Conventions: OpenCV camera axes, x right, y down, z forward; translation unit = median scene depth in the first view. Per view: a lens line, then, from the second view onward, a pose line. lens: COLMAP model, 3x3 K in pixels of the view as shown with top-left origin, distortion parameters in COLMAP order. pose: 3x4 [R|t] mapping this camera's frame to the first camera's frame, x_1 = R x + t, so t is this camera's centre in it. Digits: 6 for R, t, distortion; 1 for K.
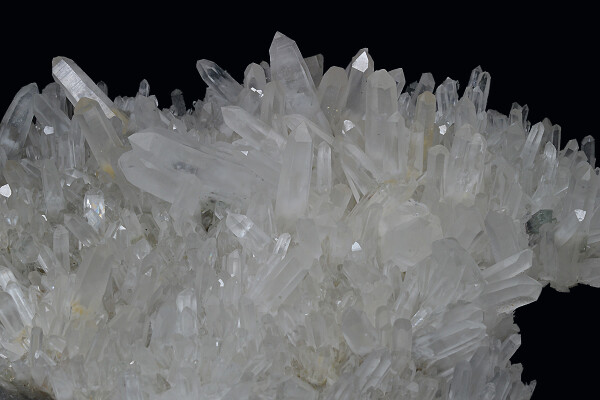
lens RADIAL K [[1491.8, 0, 300.0], [0, 1491.8, 200.0], [0, 0, 1]] dist [-0.011409, -0.252437]
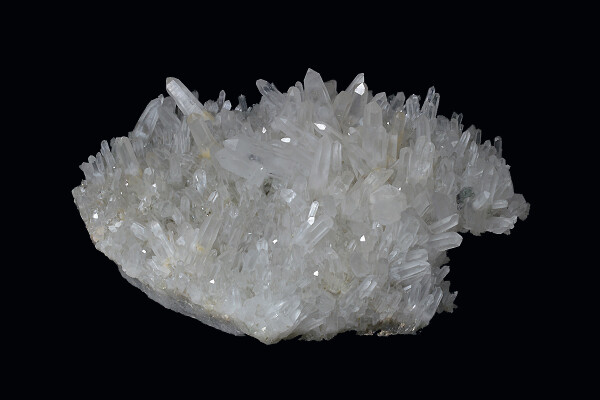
lens RADIAL K [[1491.8, 0, 300.0], [0, 1491.8, 200.0], [0, 0, 1]] dist [-0.011409, -0.252437]
pose [[0.999701, 0.013581, 0.020334, -0.060993], [-0.015813, 0.993356, 0.113986, -0.169968], [-0.018651, -0.114274, 0.993274, -0.683507]]
